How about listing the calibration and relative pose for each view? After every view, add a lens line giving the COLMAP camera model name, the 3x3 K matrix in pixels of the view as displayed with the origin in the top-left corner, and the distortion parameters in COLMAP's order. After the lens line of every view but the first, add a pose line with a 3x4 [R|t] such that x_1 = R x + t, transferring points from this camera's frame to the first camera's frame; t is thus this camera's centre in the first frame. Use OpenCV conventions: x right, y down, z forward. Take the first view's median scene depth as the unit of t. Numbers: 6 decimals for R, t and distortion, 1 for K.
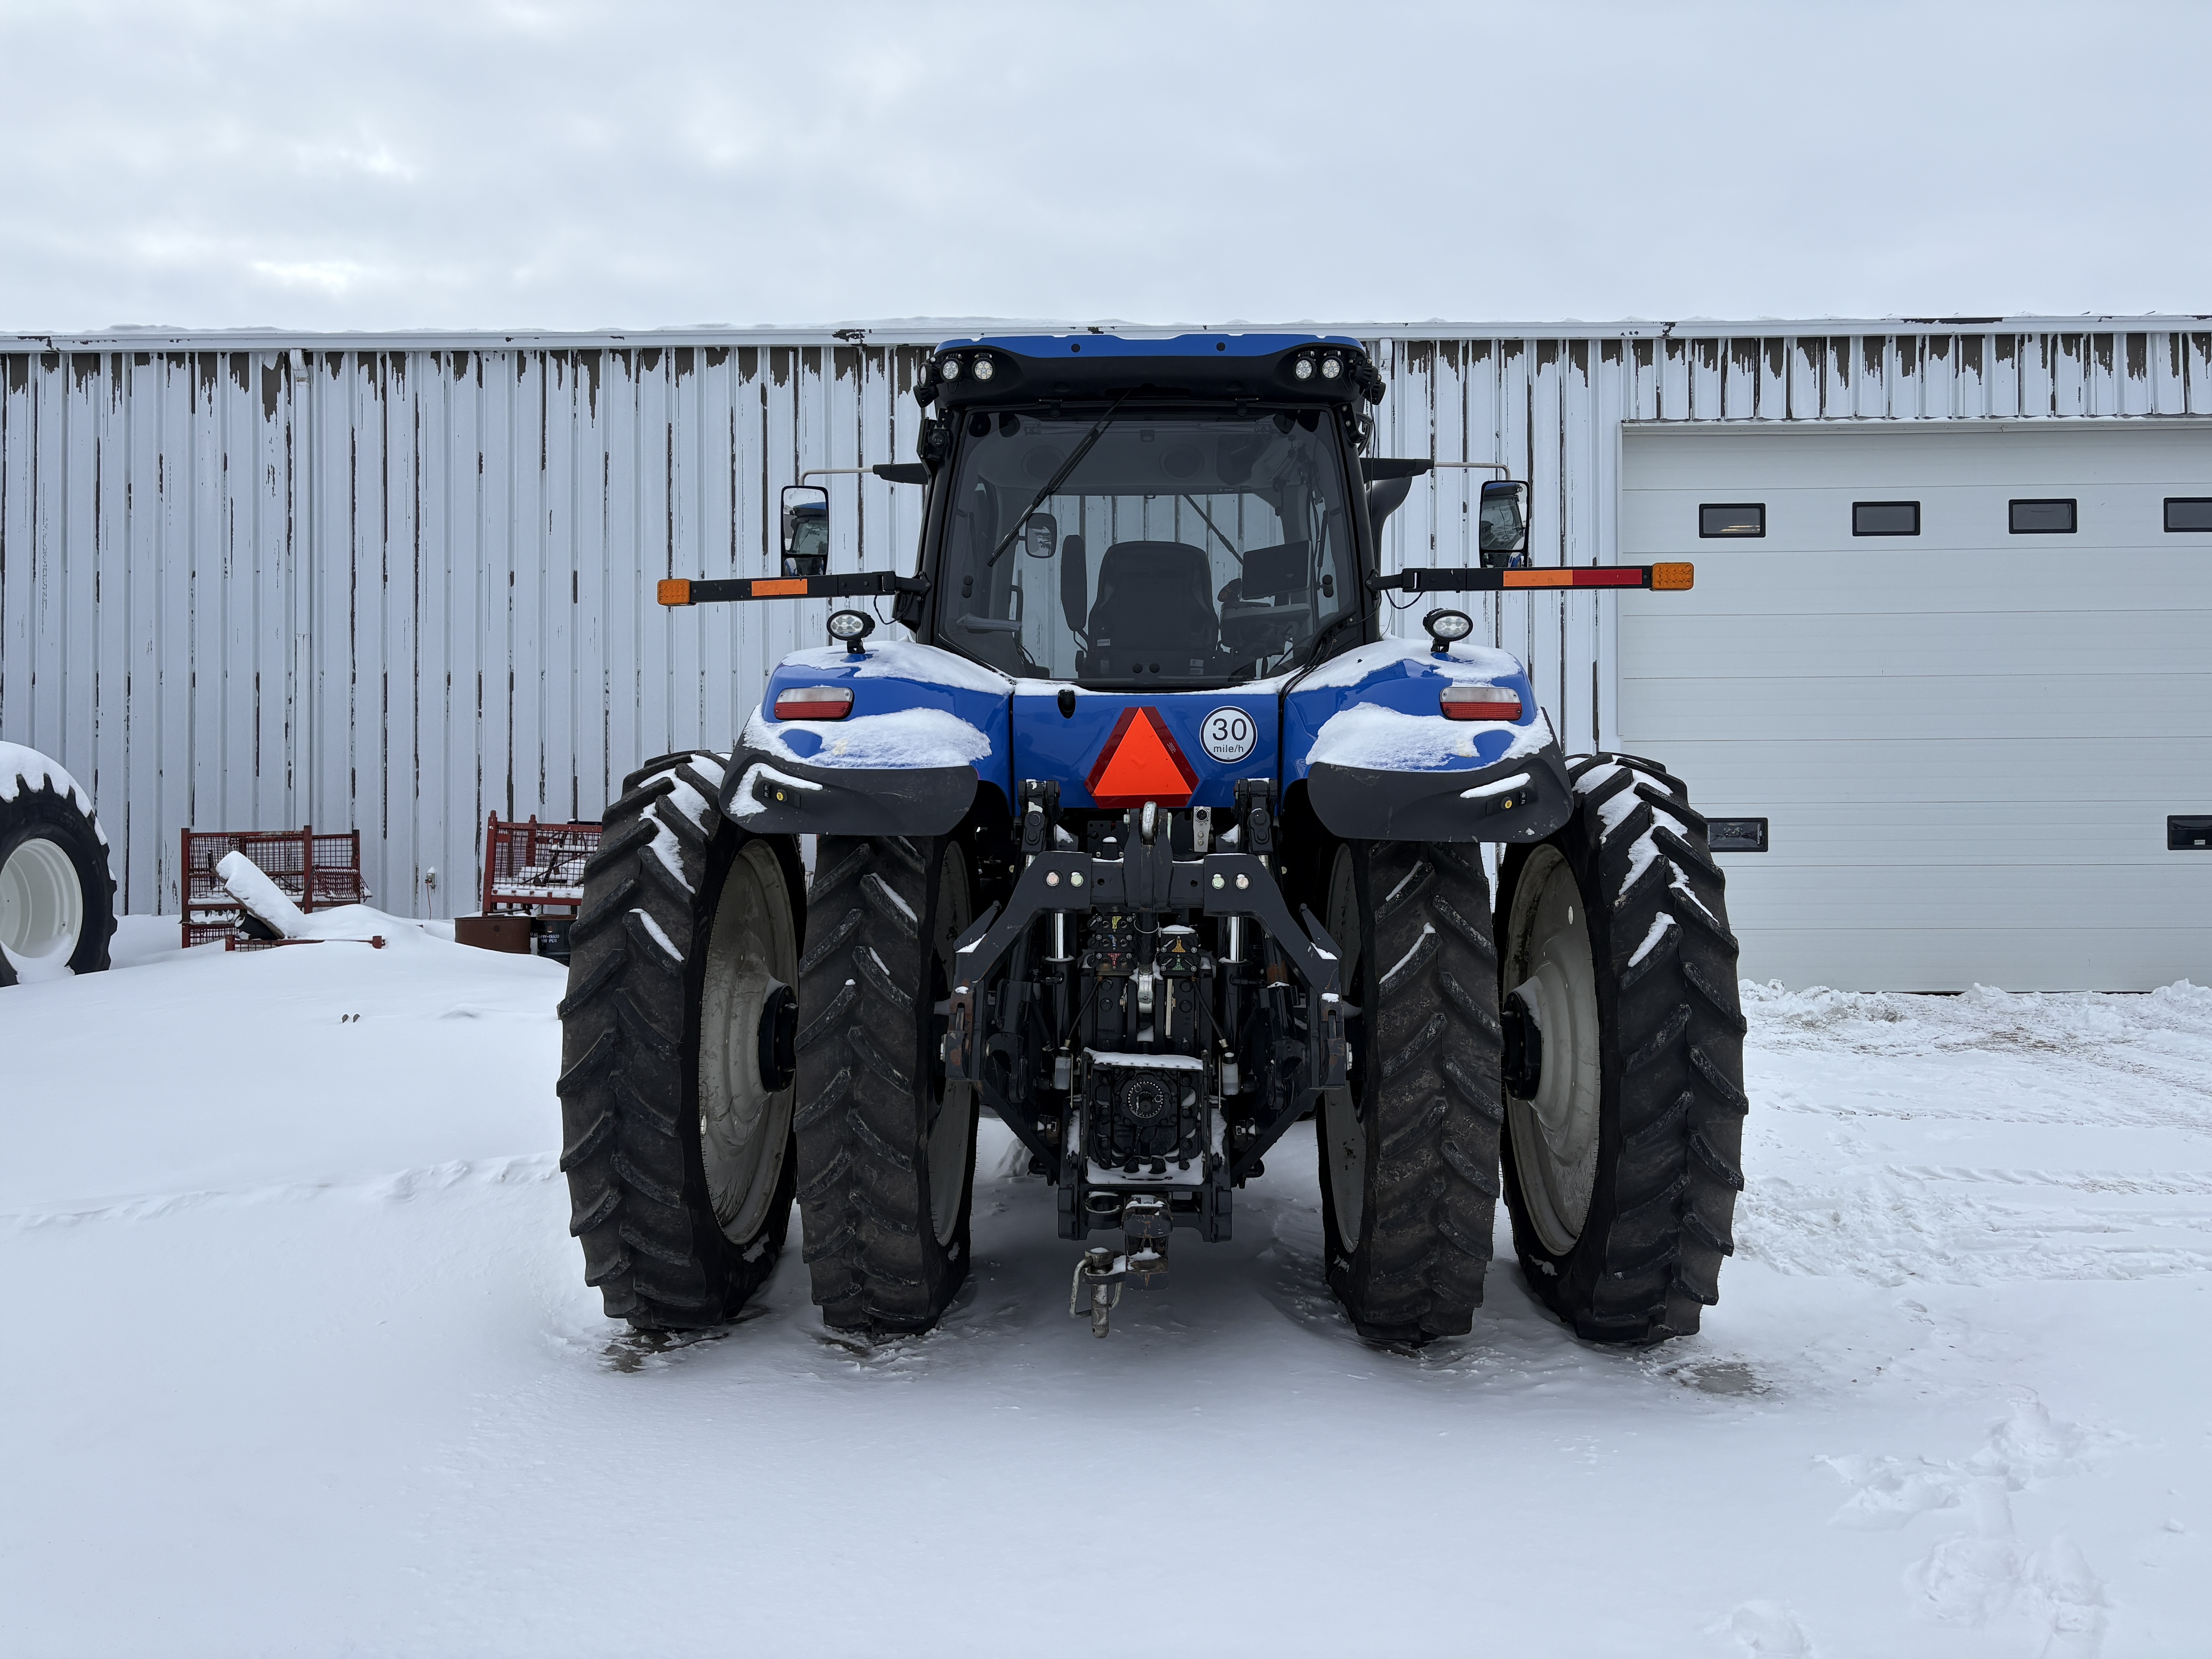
lens RADIAL K [[1671.9, 0, 1106.0], [0, 1671.9, 829.5], [0, 0, 1]] dist [0.037821, 0.000022]
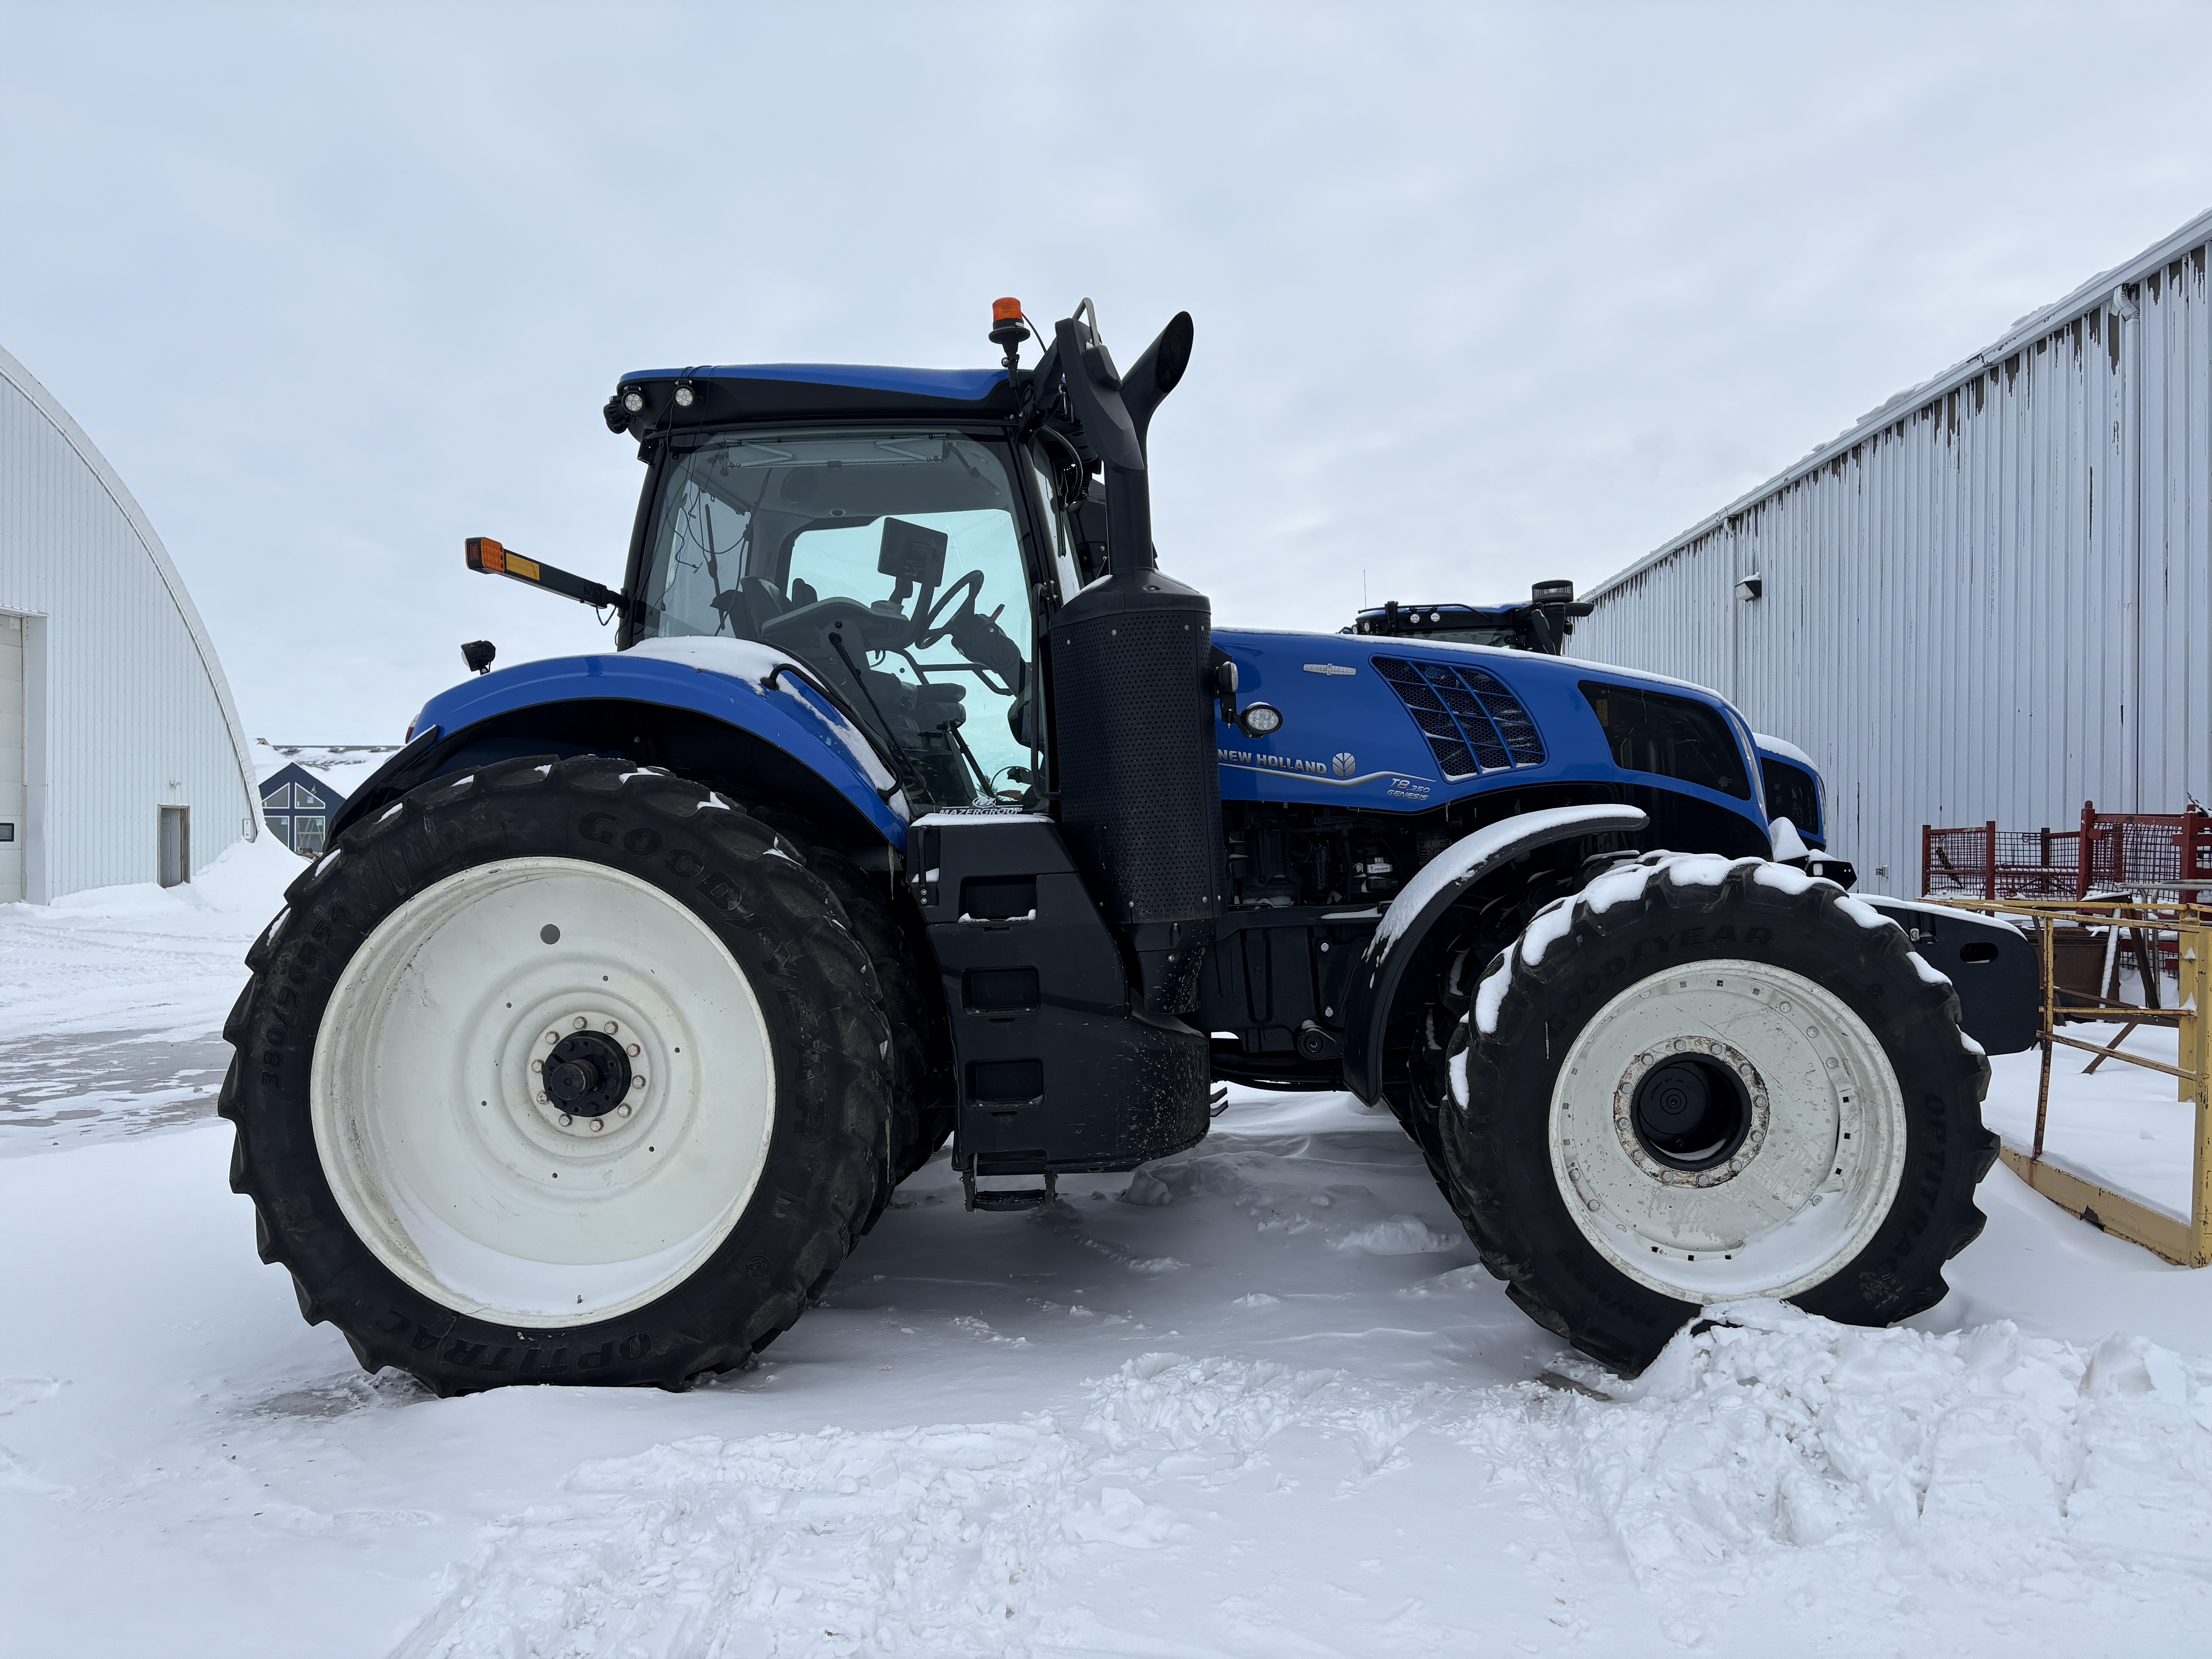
lens RADIAL K [[1671.9, 0, 1106.0], [0, 1671.9, 829.5], [0, 0, 1]] dist [0.037821, 0.000022]
pose [[-0.039808, -0.003004, -0.999203, 1.289824], [0.012297, 0.999918, -0.003496, -0.000031], [0.999132, -0.012426, -0.039768, 1.456884]]
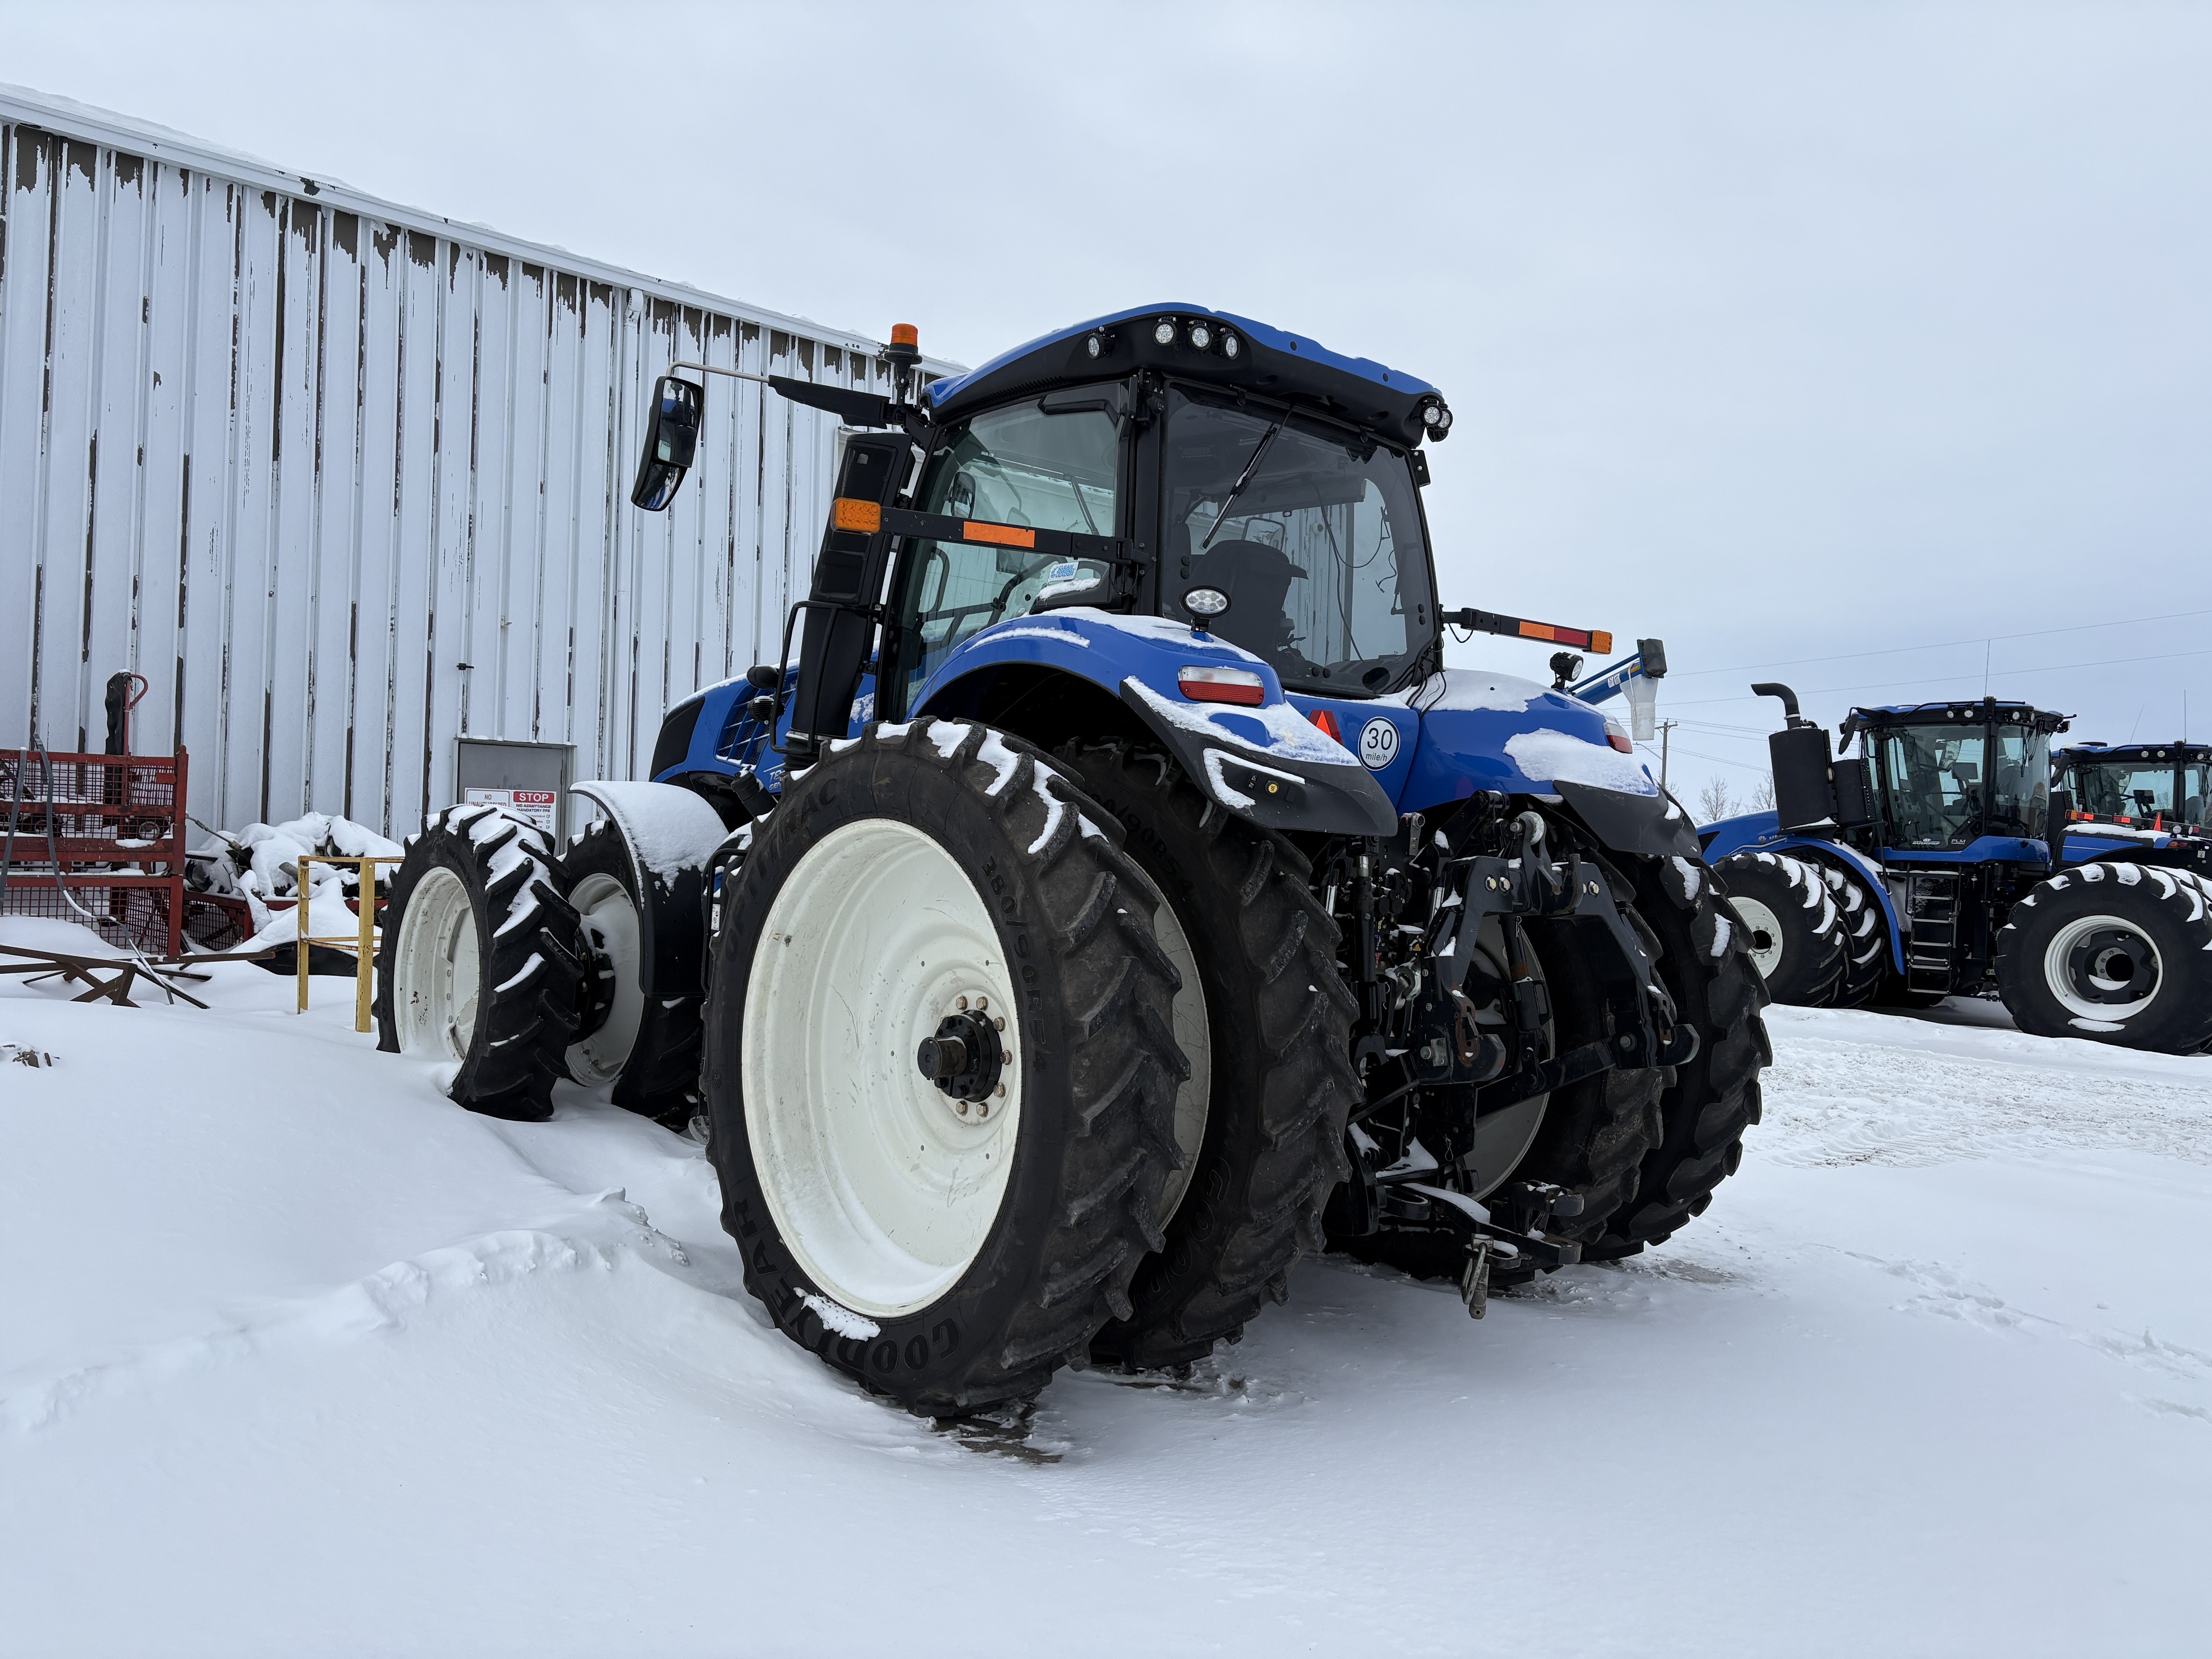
lens RADIAL K [[1671.9, 0, 1106.0], [0, 1671.9, 829.5], [0, 0, 1]] dist [0.037821, 0.000022]
pose [[0.717898, 0.032962, 0.695367, -0.840536], [-0.041865, 0.999115, -0.004139, 0.009604], [-0.694888, -0.026140, 0.718643, 0.380002]]
